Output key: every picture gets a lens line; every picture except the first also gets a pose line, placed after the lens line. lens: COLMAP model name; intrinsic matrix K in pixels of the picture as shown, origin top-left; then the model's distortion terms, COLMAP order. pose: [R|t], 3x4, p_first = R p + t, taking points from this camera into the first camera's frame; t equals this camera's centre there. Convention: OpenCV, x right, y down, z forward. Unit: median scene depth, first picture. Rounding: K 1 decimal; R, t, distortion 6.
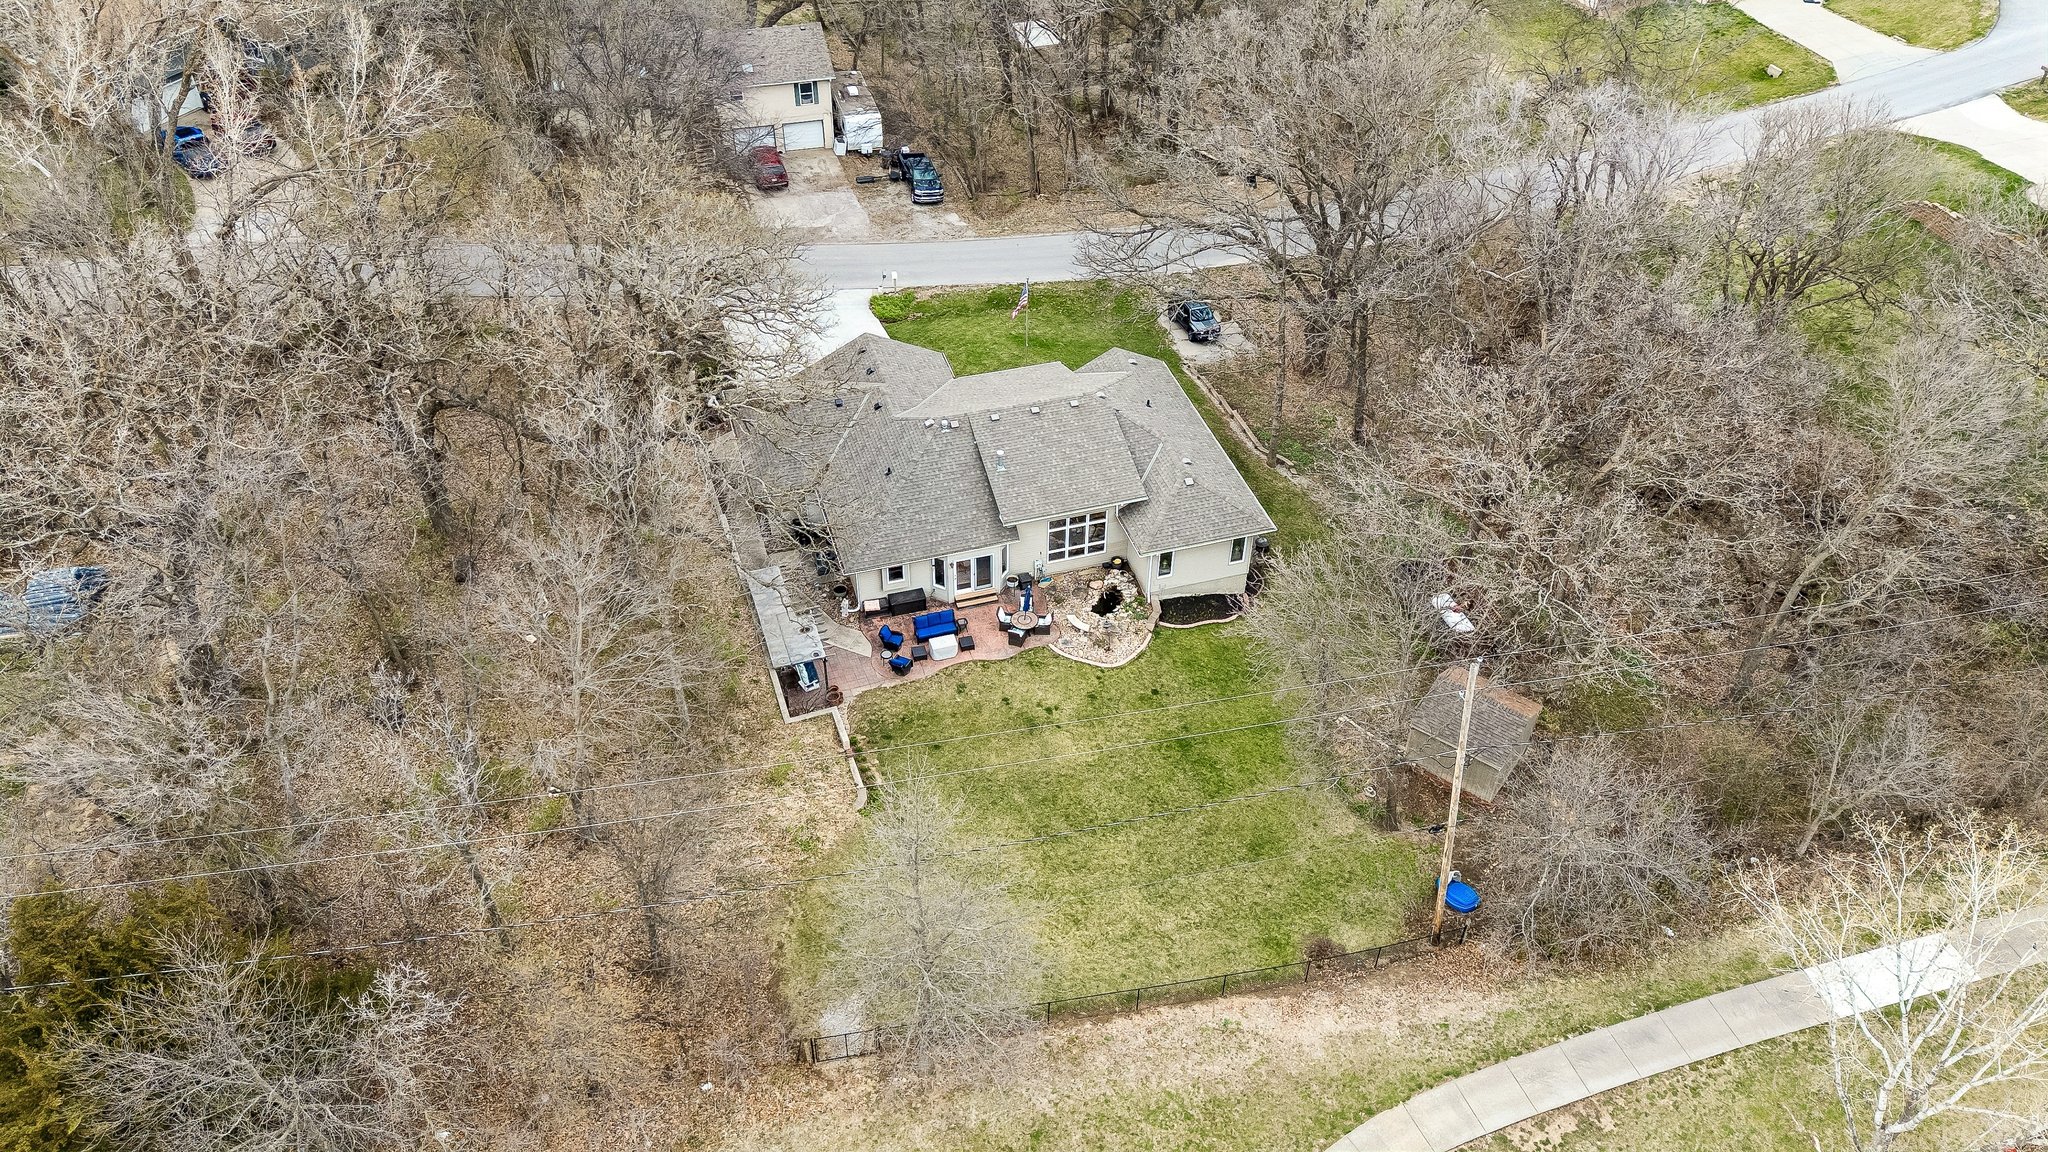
lens RADIAL K [[1541.7, 0, 1024.0], [0, 1541.7, 576.0], [0, 0, 1]] dist [0.089873, -0.068671]
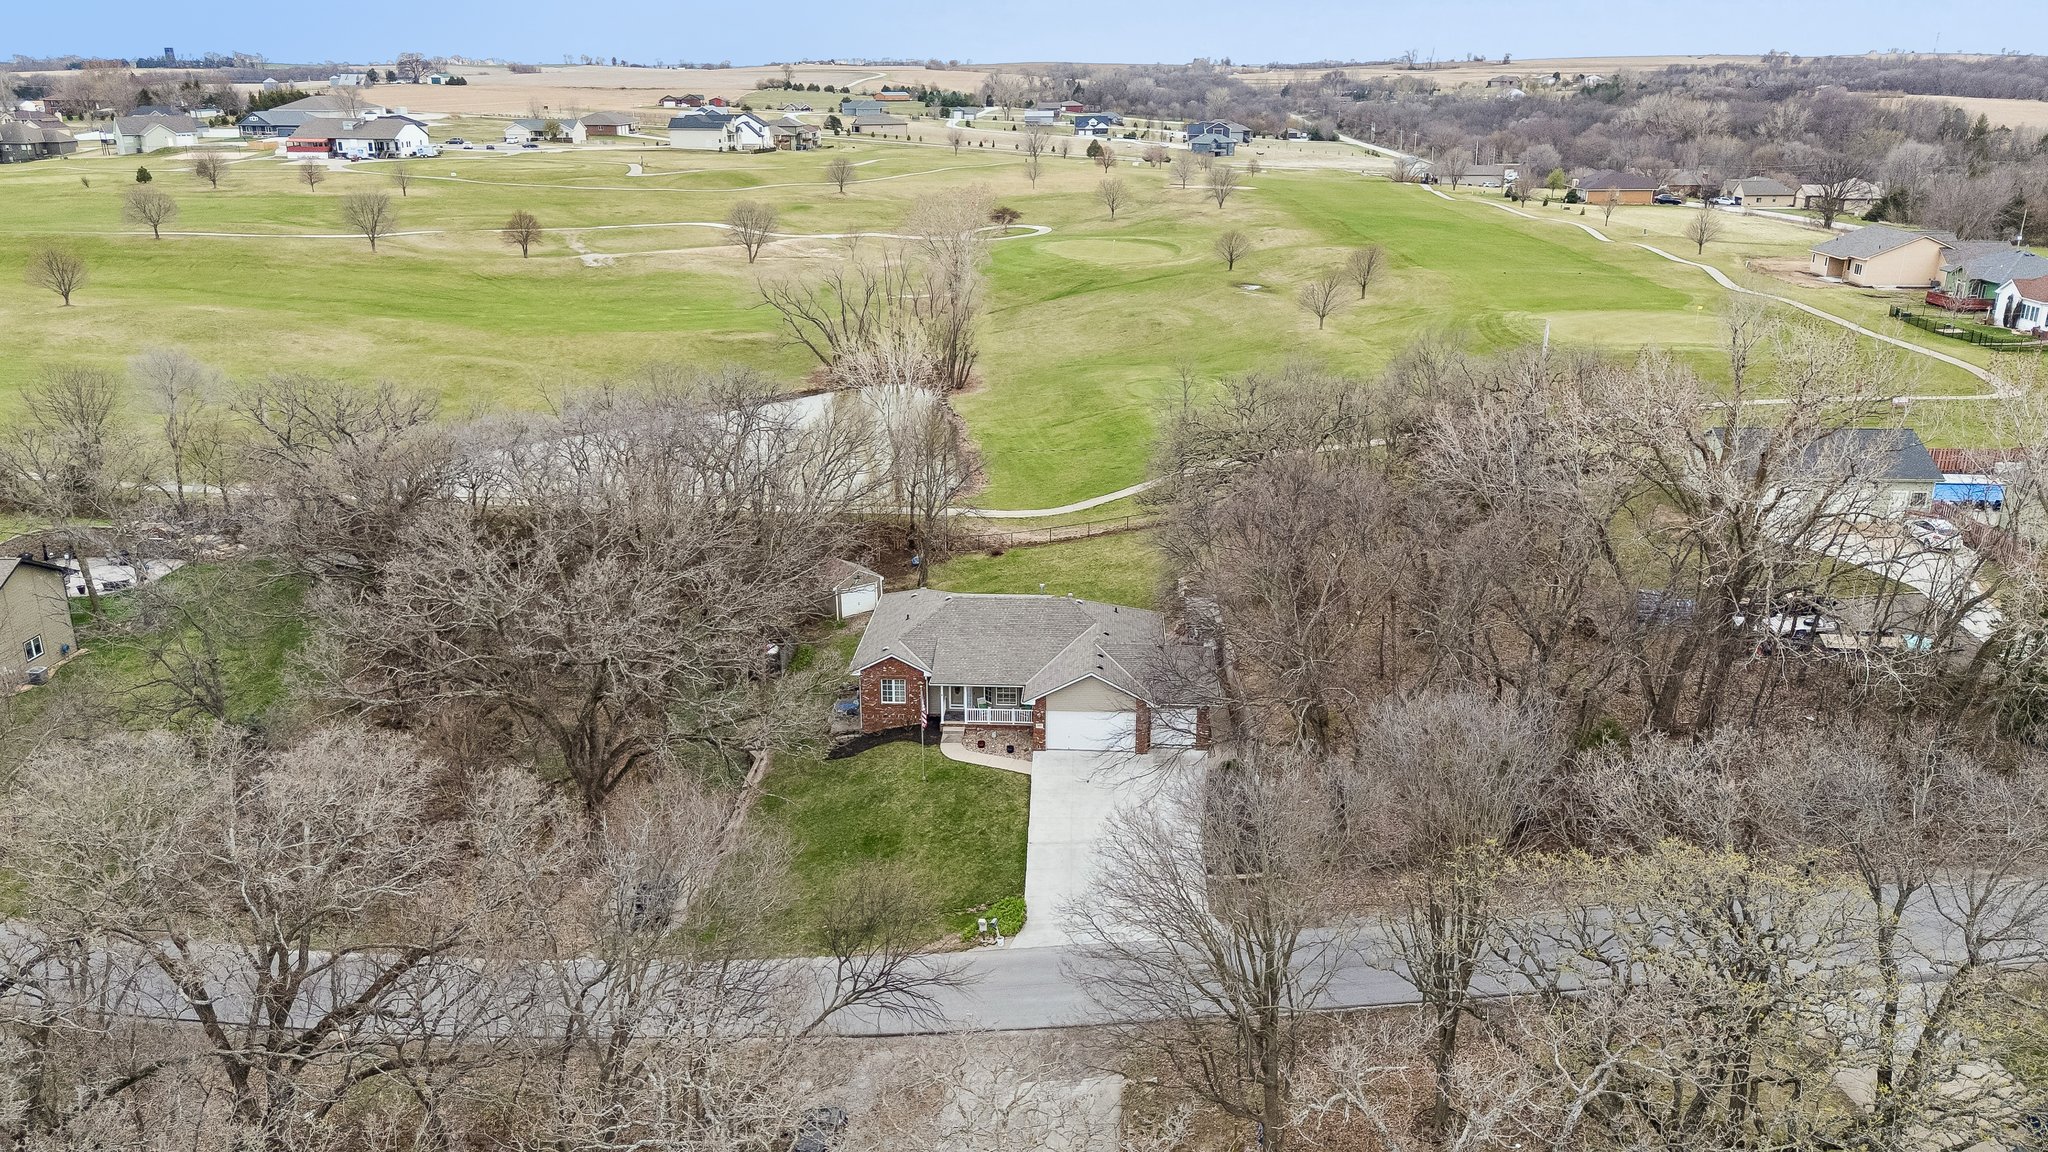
lens RADIAL K [[1505.8, 0, 1024.0], [0, 1505.8, 576.0], [0, 0, 1]] dist [0.087591, -0.064648]
pose [[-0.938694, -0.099091, 0.330204, -0.471458], [0.220226, 0.564559, 0.795470, -1.213736], [-0.265243, 0.819423, -0.508126, 1.735300]]
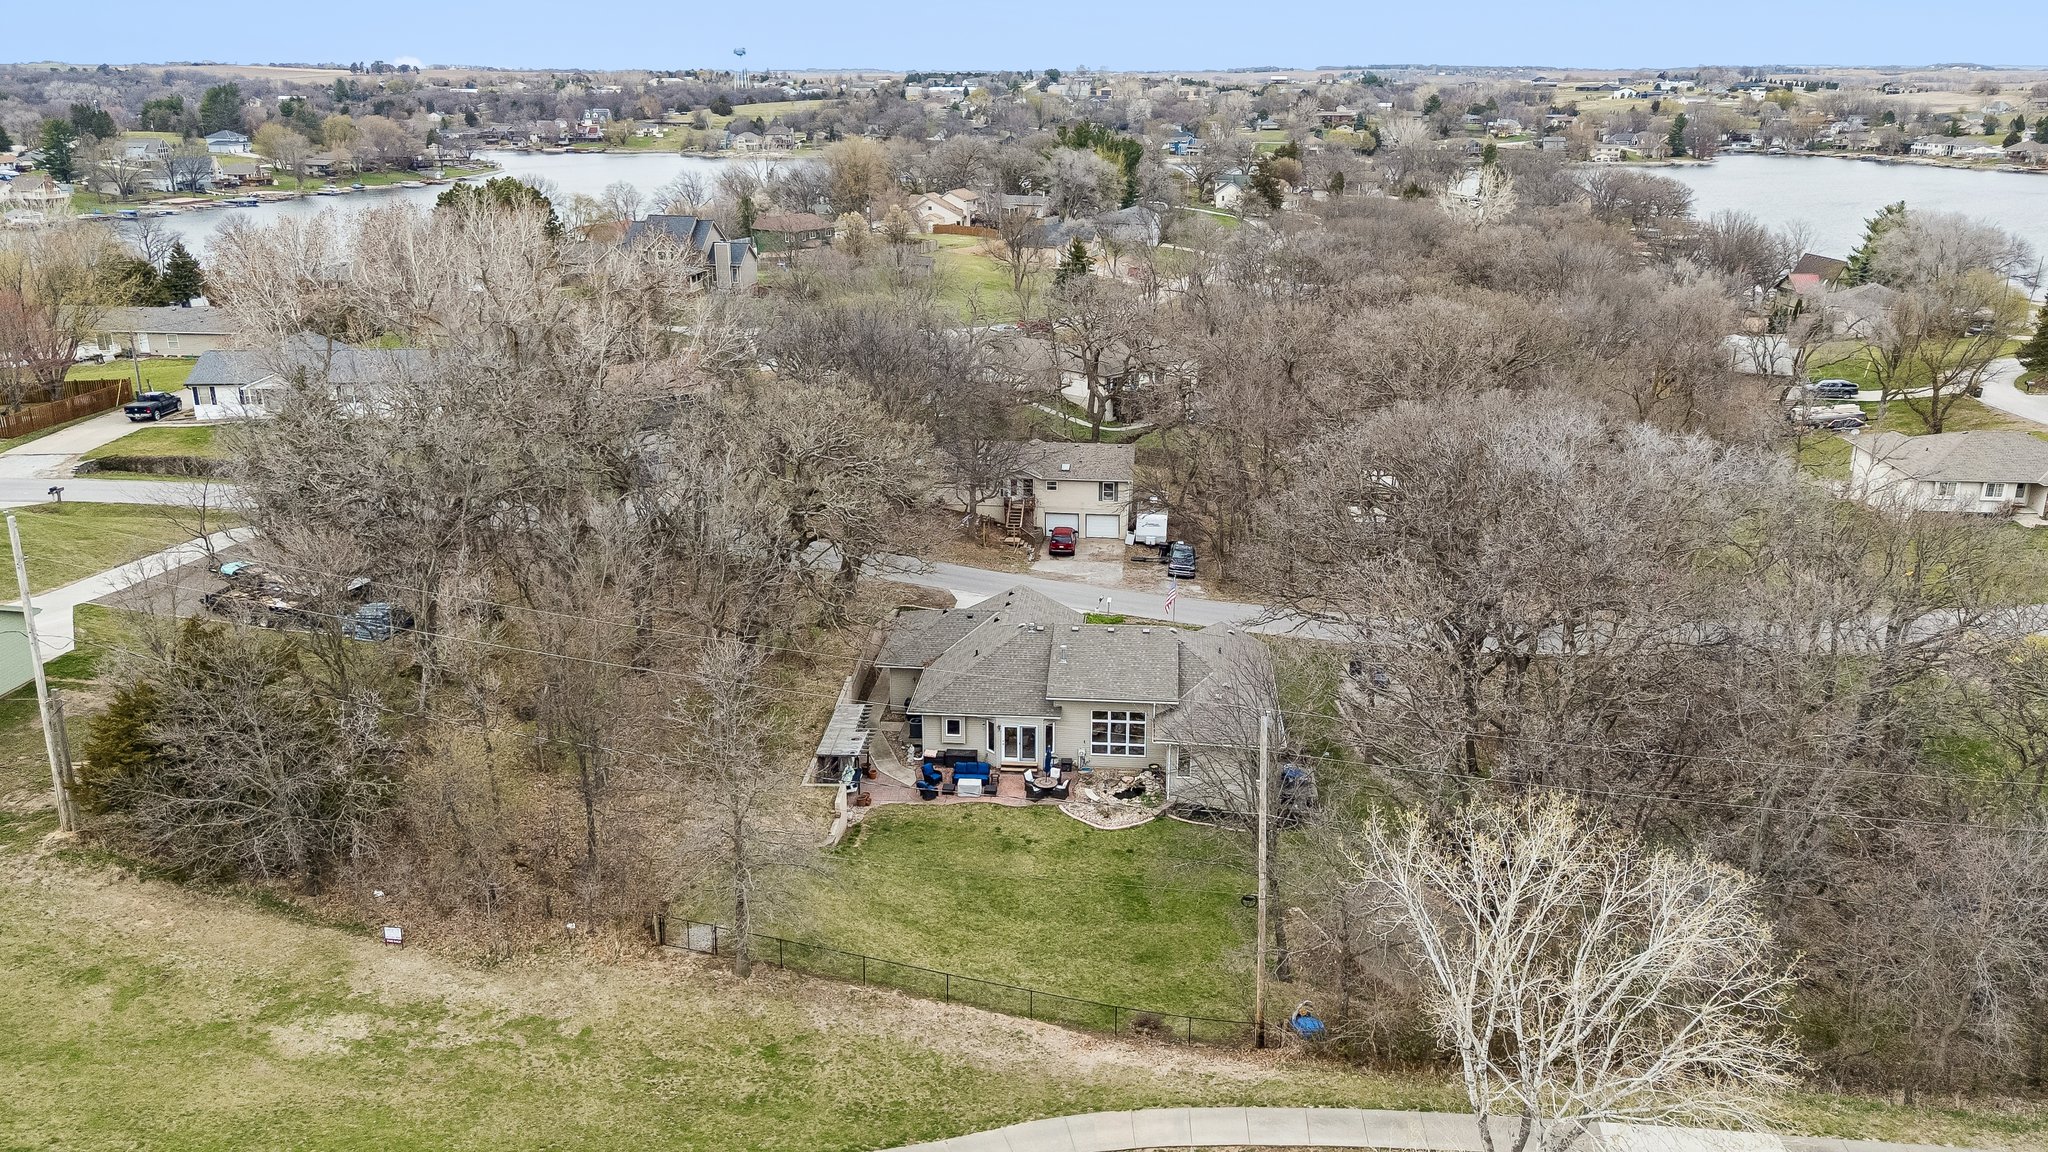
lens RADIAL K [[1541.7, 0, 1024.0], [0, 1541.7, 576.0], [0, 0, 1]] dist [0.089873, -0.068671]
pose [[0.927860, 0.112738, -0.355480, 0.368039], [-0.242279, 0.906880, -0.344775, 0.283160], [0.283508, 0.406029, 0.868771, -0.053873]]
